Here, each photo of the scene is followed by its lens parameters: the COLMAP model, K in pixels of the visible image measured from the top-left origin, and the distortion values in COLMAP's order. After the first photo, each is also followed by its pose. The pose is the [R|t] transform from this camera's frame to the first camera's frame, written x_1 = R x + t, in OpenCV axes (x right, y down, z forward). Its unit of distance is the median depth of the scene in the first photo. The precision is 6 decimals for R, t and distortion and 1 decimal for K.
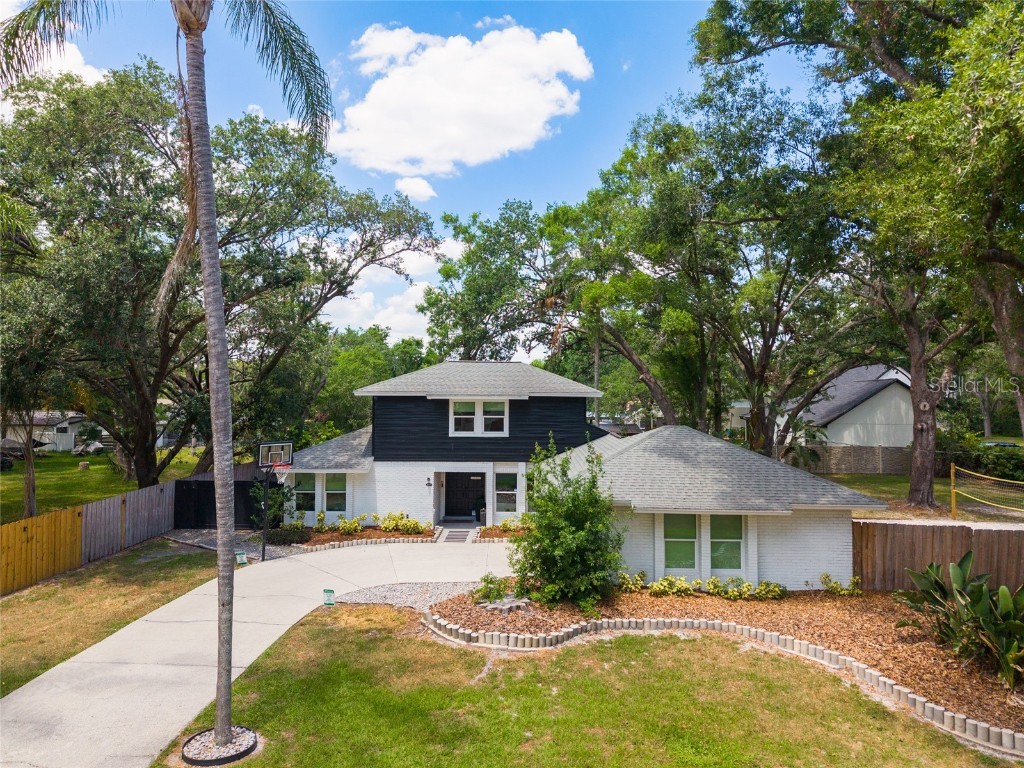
lens RADIAL K [[669.6, 0, 512.0], [0, 669.6, 384.0], [0, 0, 1]] dist [0.022755, -0.000216]
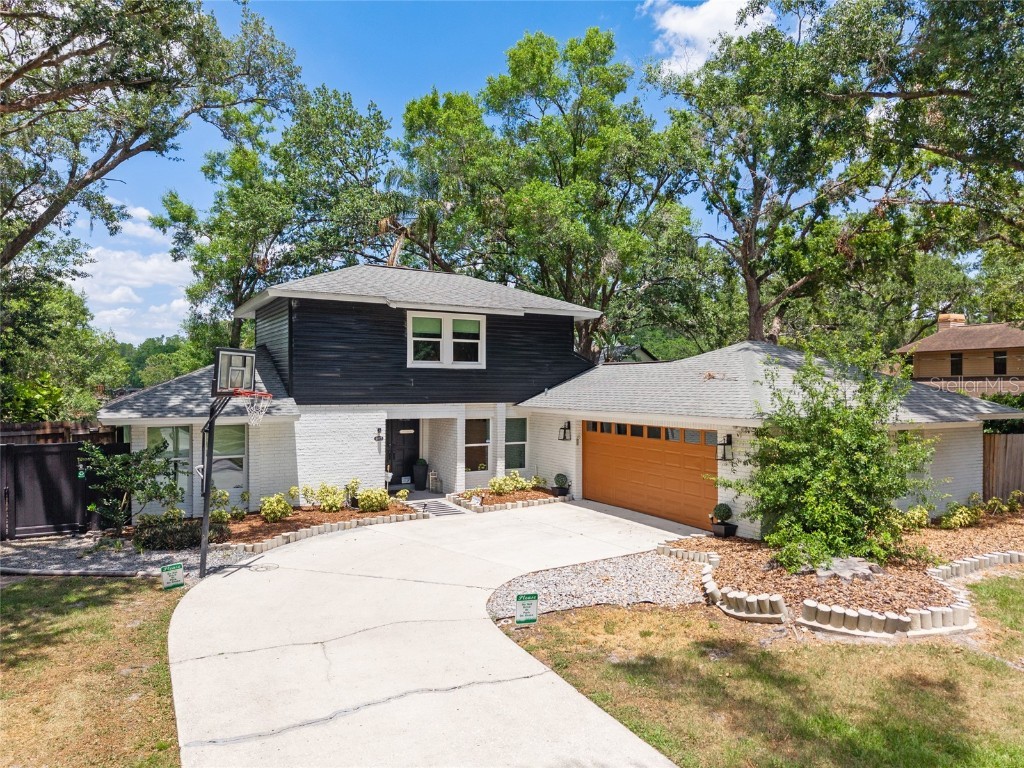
lens RADIAL K [[669.6, 0, 512.0], [0, 669.6, 384.0], [0, 0, 1]] dist [0.022755, -0.000216]
pose [[0.852503, 0.004372, 0.522705, -0.362832], [-0.014497, 0.999778, 0.015281, 0.083456], [-0.522522, -0.020605, 0.852377, 0.356540]]
